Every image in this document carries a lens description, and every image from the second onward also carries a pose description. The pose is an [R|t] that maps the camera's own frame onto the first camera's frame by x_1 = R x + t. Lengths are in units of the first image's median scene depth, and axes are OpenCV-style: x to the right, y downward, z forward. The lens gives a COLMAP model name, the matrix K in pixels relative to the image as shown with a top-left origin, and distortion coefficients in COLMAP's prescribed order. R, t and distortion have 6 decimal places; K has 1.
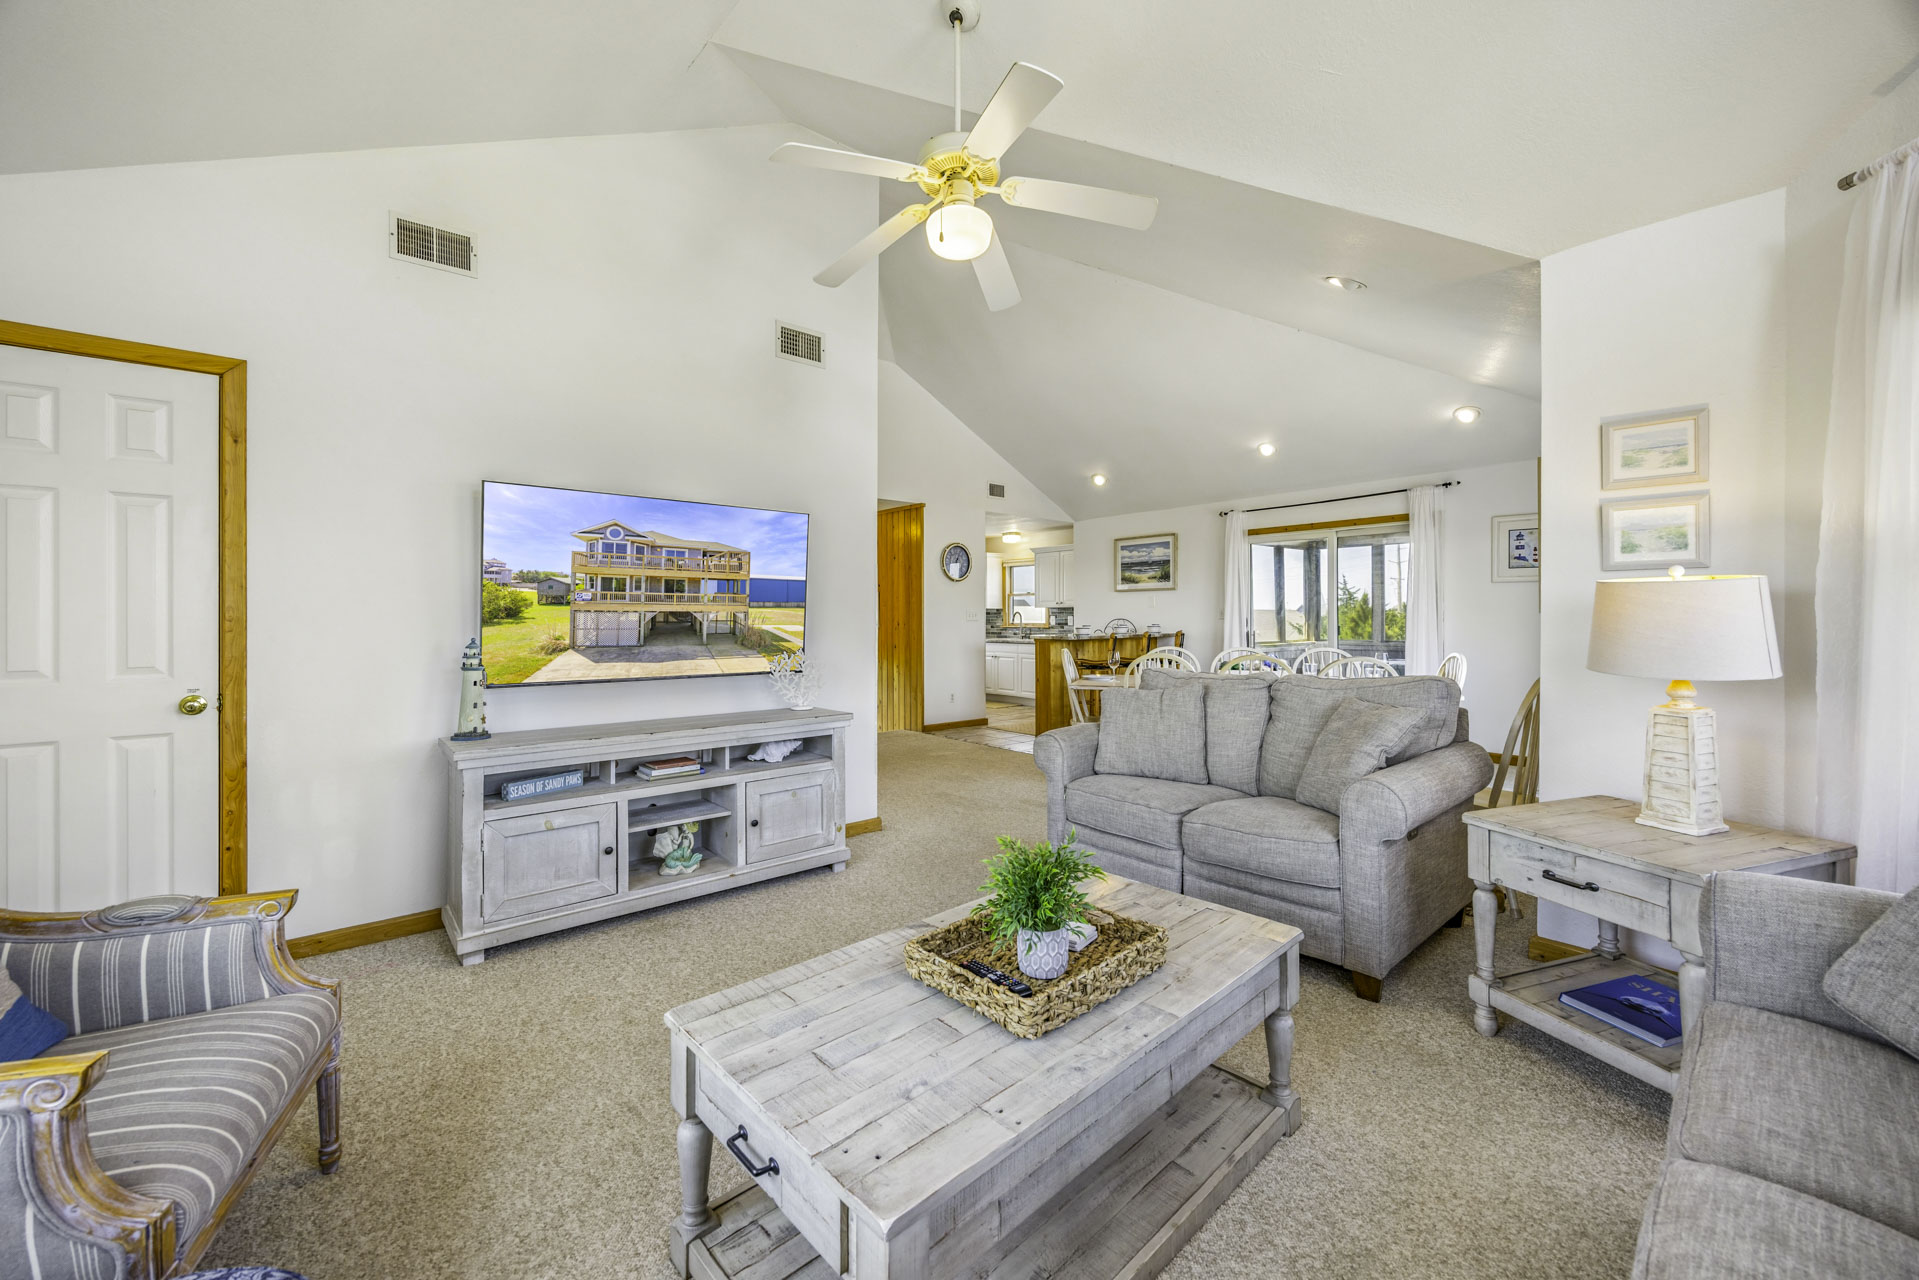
lens RADIAL K [[755.5, 0, 958.4], [0, 755.5, 620.0], [0, 0, 1]] dist [-0.000785, -0.000050]
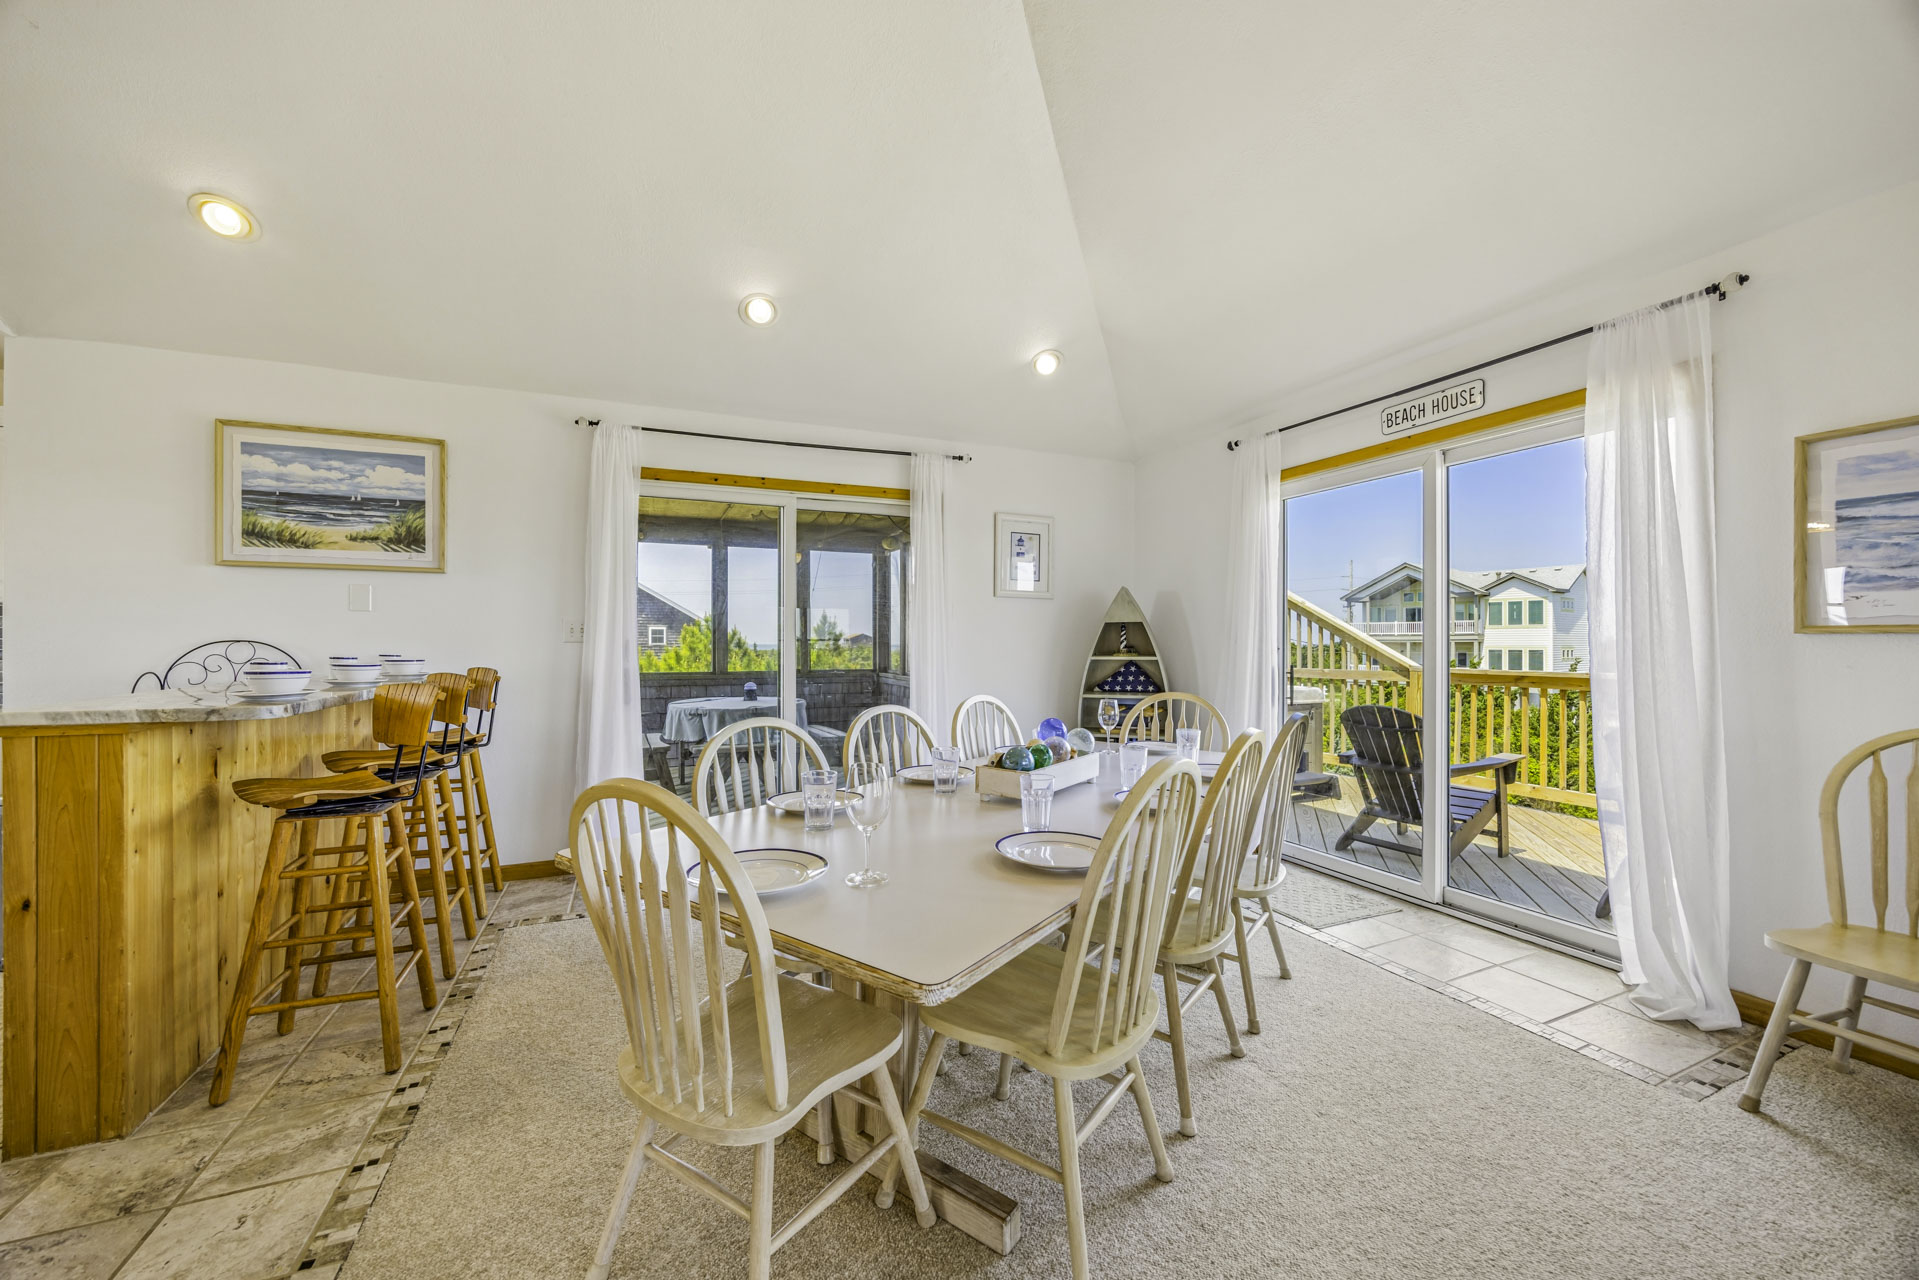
lens RADIAL K [[732.6, 0, 959.3], [0, 732.6, 645.0], [0, 0, 1]] dist [-0.002734, -0.000318]
pose [[0.301377, 0.002093, 0.953503, -0.042935], [-0.000791, 0.999998, -0.001945, 0.003428], [-0.953505, -0.000168, 0.301378, 1.248063]]
